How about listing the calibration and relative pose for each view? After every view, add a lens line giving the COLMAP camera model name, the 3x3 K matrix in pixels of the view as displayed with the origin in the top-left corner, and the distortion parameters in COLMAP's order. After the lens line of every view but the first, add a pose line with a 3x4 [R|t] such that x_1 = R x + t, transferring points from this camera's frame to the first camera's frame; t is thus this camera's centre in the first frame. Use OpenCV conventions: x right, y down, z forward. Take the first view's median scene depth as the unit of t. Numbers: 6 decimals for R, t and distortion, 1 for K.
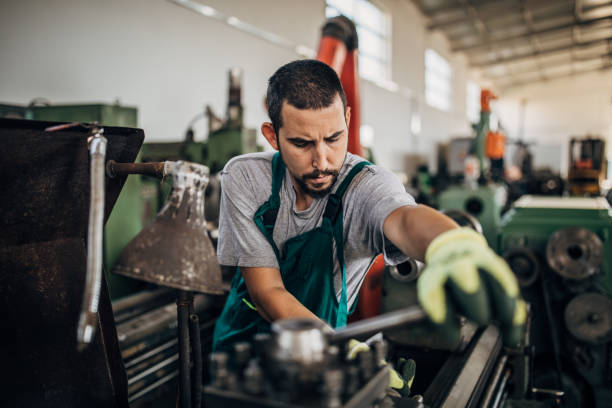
lens RADIAL K [[585.4, 0, 306.0], [0, 585.4, 204.0], [0, 0, 1]] dist [-0.008340, -0.017840]
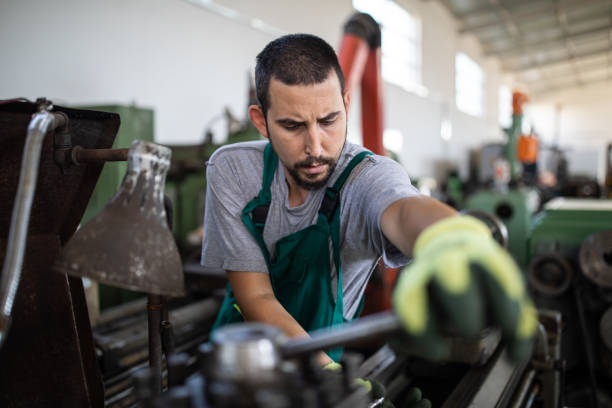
lens RADIAL K [[585.4, 0, 306.0], [0, 585.4, 204.0], [0, 0, 1]] dist [-0.008340, -0.017840]
pose [[0.998582, 0.002413, -0.053174, 0.052152], [-0.003120, 0.999908, -0.013224, 0.019687], [0.053137, 0.013371, 0.998498, 0.100533]]
